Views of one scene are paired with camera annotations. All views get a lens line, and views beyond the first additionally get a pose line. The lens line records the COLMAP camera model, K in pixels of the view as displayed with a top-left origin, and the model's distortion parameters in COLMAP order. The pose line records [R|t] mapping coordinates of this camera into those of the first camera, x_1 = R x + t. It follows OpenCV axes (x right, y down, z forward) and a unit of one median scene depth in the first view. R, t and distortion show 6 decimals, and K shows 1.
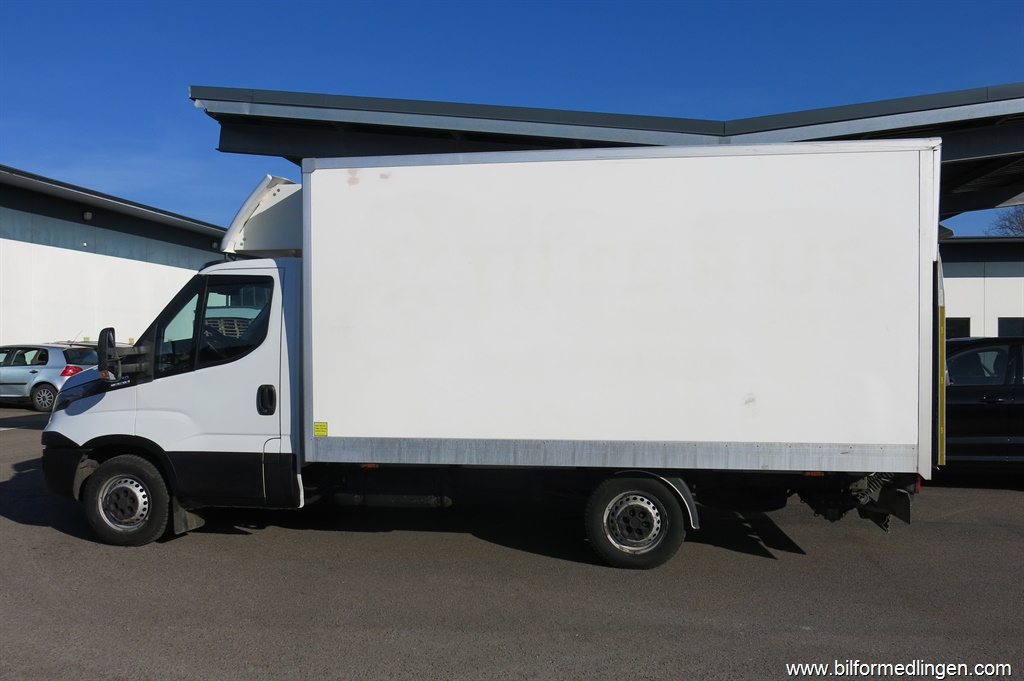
lens RADIAL K [[827.0, 0, 512.0], [0, 827.0, 340.5], [0, 0, 1]] dist [-0.004051, -0.004087]
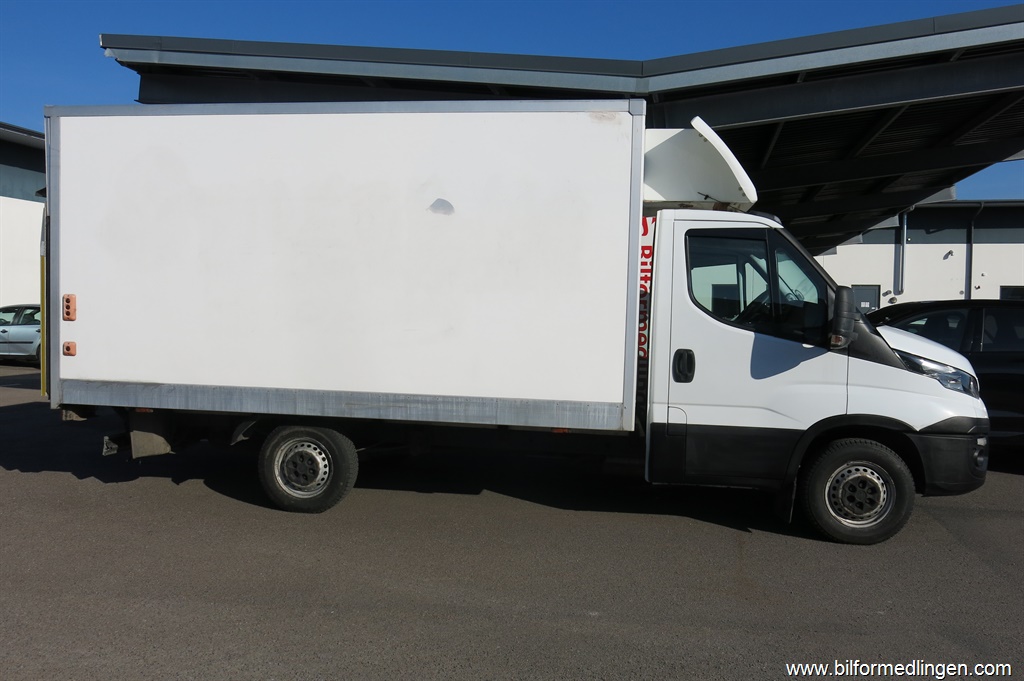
lens RADIAL K [[827.0, 0, 512.0], [0, 827.0, 340.5], [0, 0, 1]] dist [-0.004051, -0.004087]
pose [[0.997101, 0.011302, -0.075242, 0.244319], [-0.008295, 0.999159, 0.040158, 0.012208], [0.075633, -0.039418, 0.996356, 0.081656]]
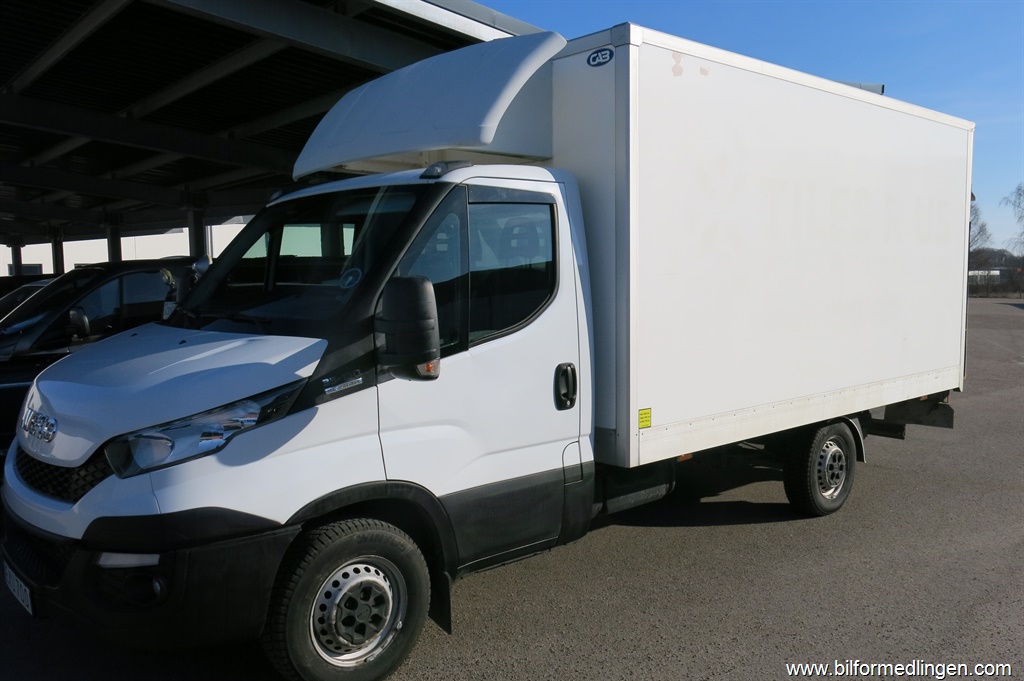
lens RADIAL K [[827.0, 0, 512.0], [0, 827.0, 340.5], [0, 0, 1]] dist [-0.004051, -0.004087]
pose [[0.650511, -0.061447, 0.757007, -0.790815], [0.012826, 0.997468, 0.069944, -0.009816], [-0.759389, -0.035790, 0.649652, 0.594175]]
